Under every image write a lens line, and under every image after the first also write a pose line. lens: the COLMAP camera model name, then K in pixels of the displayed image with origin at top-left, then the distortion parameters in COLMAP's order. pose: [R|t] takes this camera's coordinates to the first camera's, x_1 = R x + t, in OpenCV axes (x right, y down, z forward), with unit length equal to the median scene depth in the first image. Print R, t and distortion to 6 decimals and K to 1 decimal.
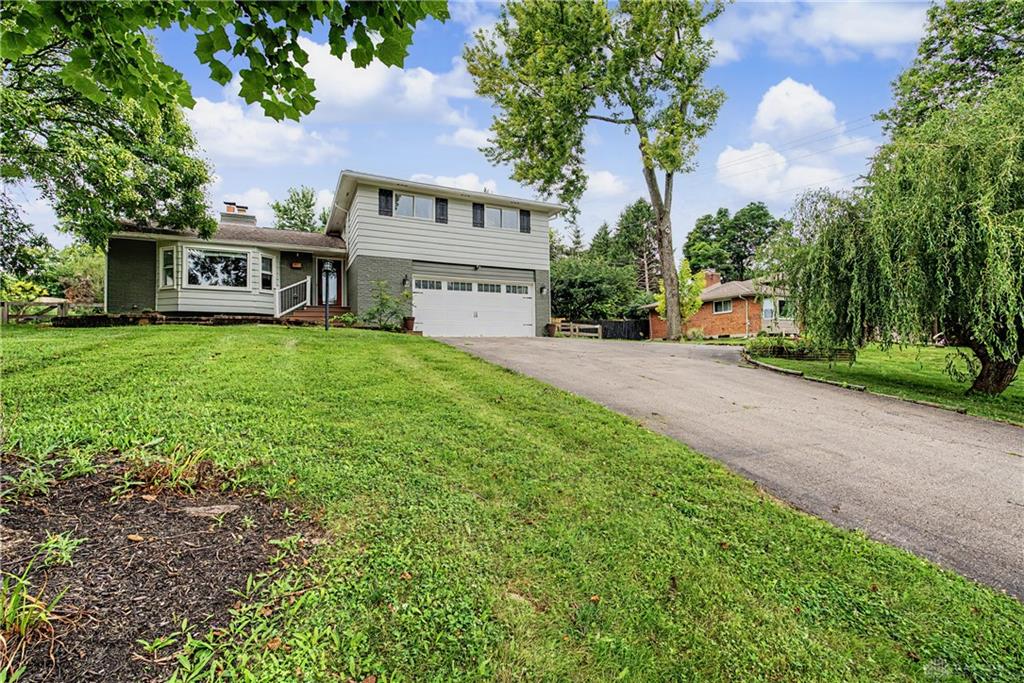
lens RADIAL K [[450.8, 0, 512.7], [0, 450.8, 342.9], [0, 0, 1]] dist [-0.008047, 0.000245]
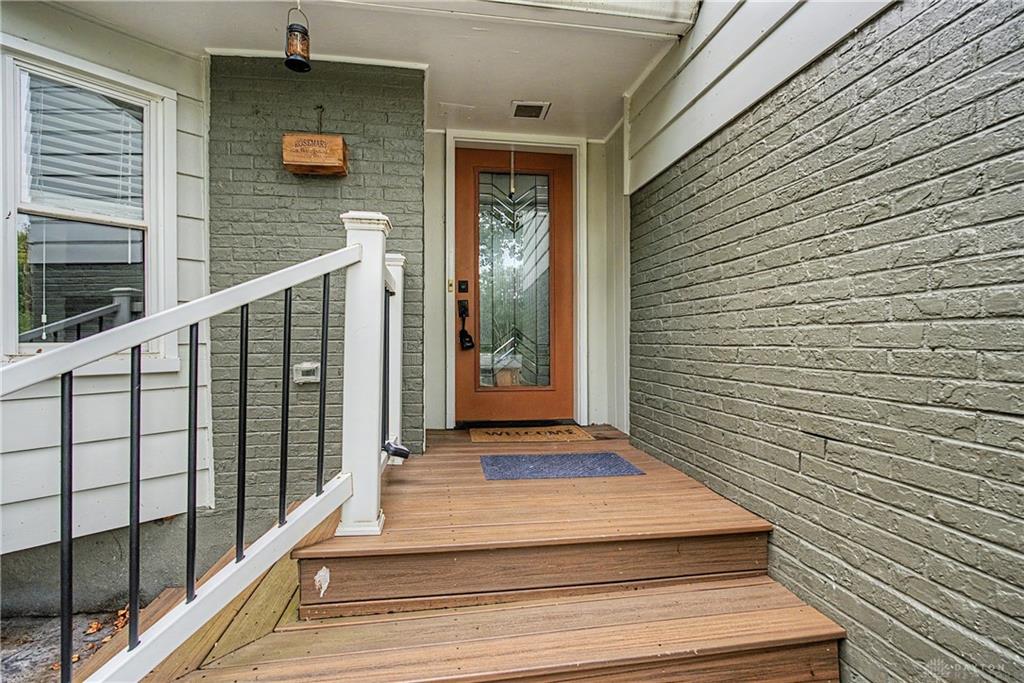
lens RADIAL K [[491.9, 0, 512.0], [0, 491.9, 341.5], [0, 0, 1]] dist [-0.004603, -0.000860]
pose [[0.955370, 0.009344, -0.295264, -0.387091], [-0.000317, 0.999531, 0.030606, -0.122662], [0.295412, -0.029147, 0.954925, 0.896471]]
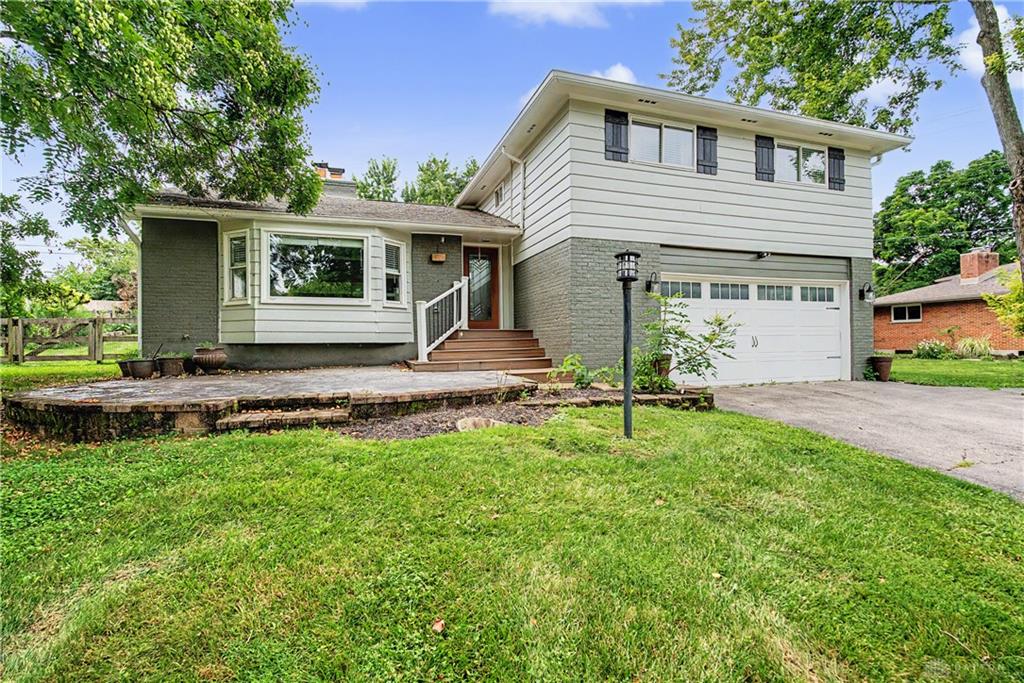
lens RADIAL K [[491.9, 0, 512.0], [0, 491.9, 341.5], [0, 0, 1]] dist [-0.004603, -0.000860]
pose [[0.990023, 0.004921, -0.140817, -0.302064], [-0.002239, 0.999813, 0.019199, -0.078111], [0.140886, -0.018692, 0.989849, 0.388092]]
